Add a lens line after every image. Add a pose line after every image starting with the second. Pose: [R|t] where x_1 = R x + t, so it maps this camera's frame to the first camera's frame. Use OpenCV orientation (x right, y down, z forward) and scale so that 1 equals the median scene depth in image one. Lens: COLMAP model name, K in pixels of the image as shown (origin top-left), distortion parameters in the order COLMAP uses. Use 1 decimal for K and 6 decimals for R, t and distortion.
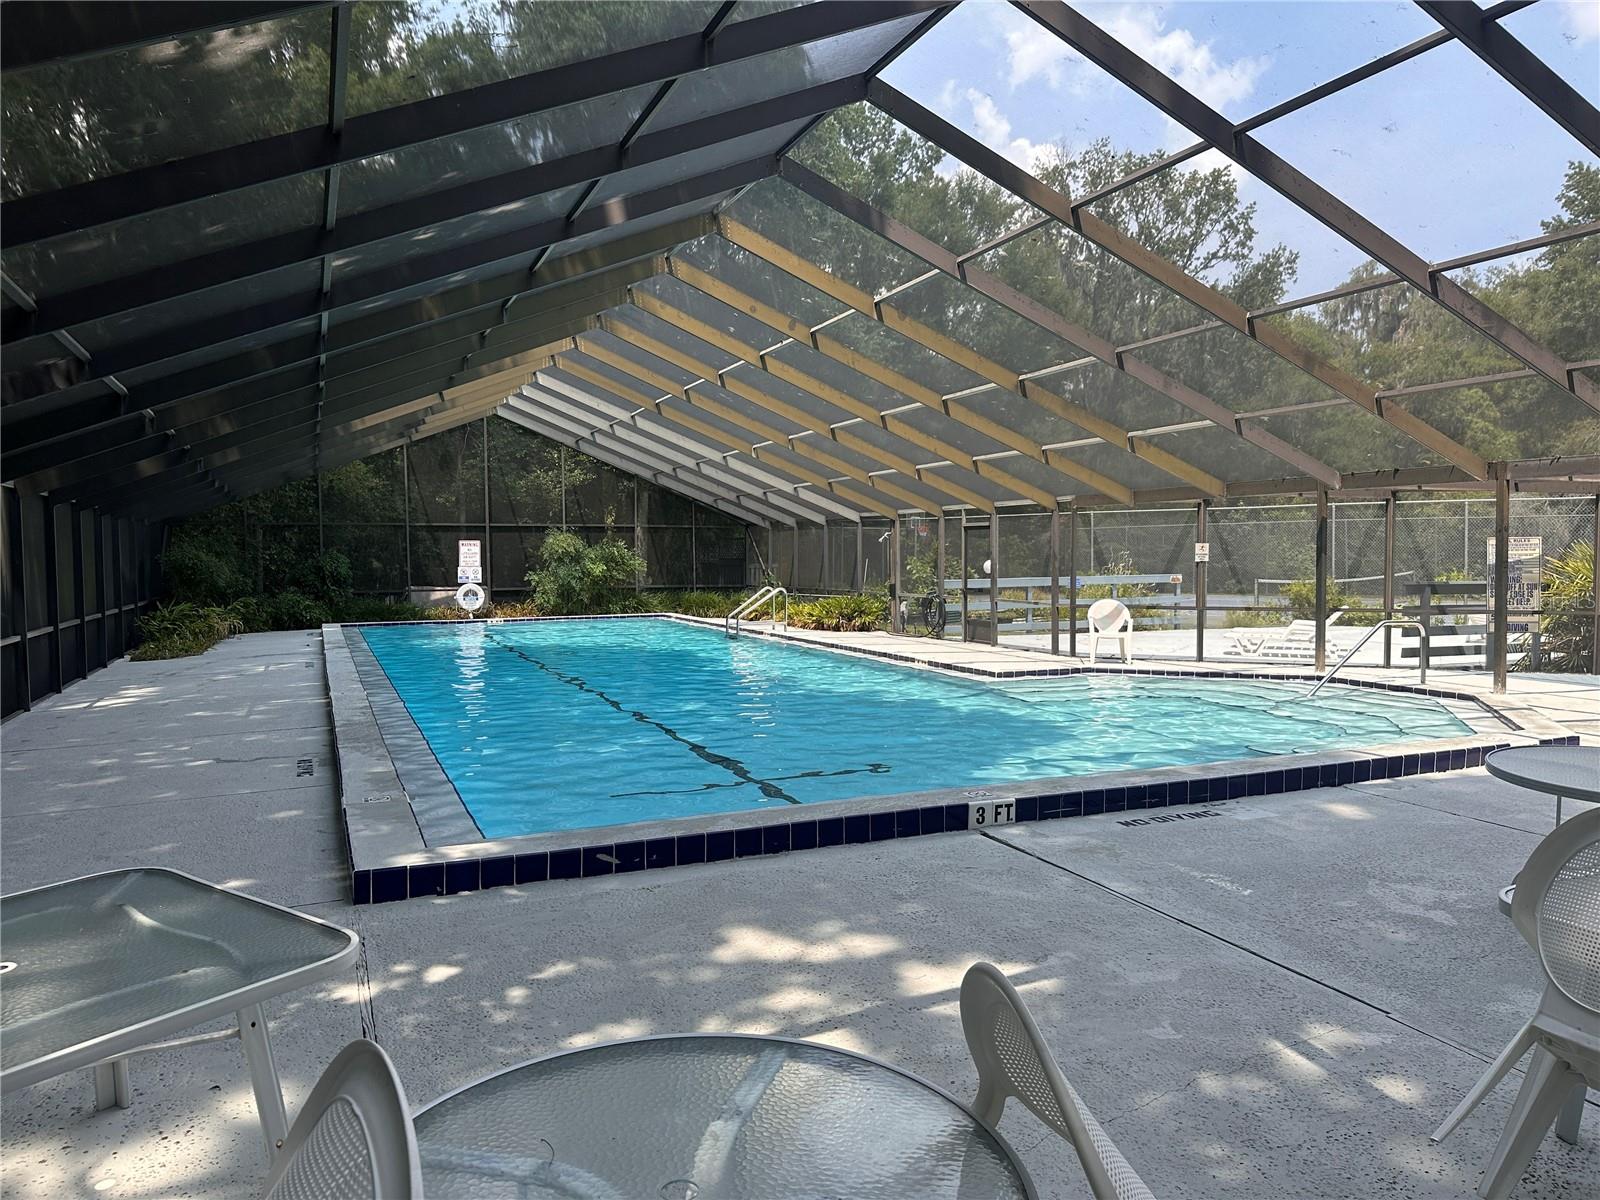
lens RADIAL K [[1125.1, 0, 793.9], [0, 1125.1, 599.5], [0, 0, 1]] dist [0.027706, -0.026919]
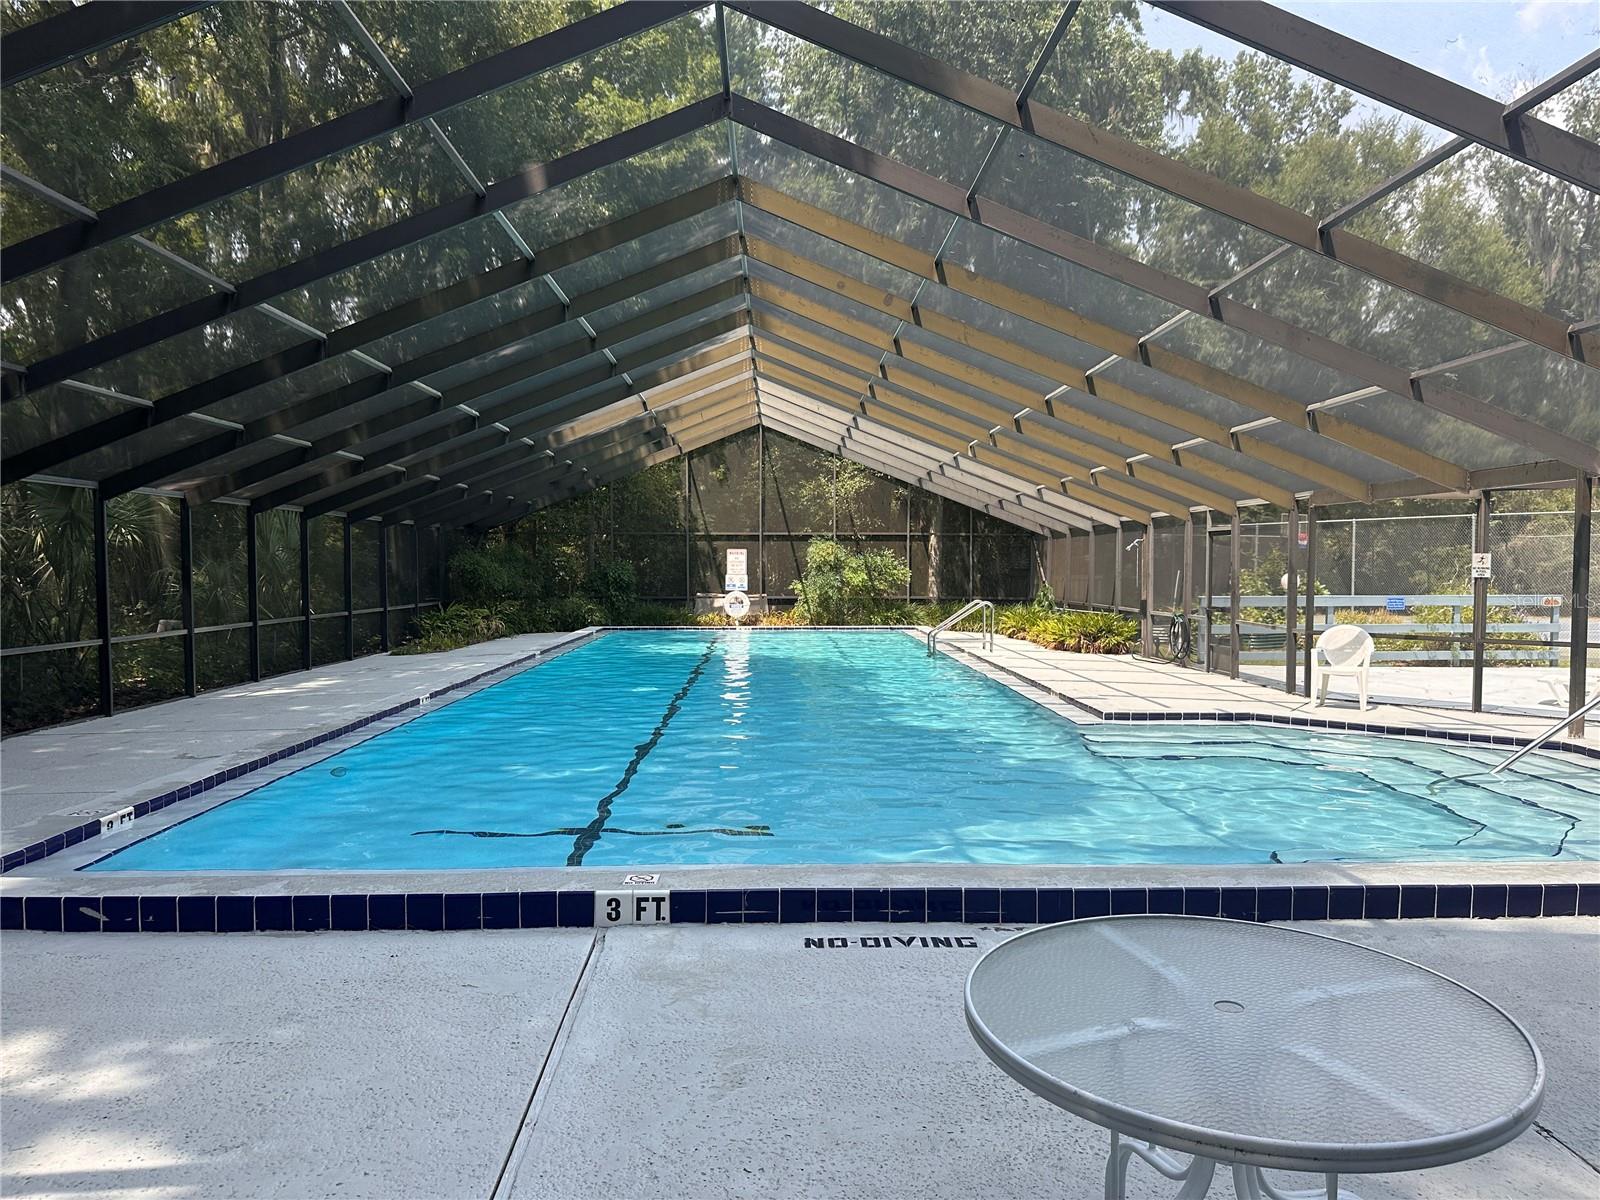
lens RADIAL K [[1125.1, 0, 800.8], [0, 1125.1, 600.8], [0, 0, 1]] dist [0.027706, -0.026919]
pose [[0.927905, 0.019887, -0.372285, 0.182661], [-0.022912, 0.999731, -0.003705, -0.004163], [0.372111, 0.011968, 0.928111, 0.115270]]
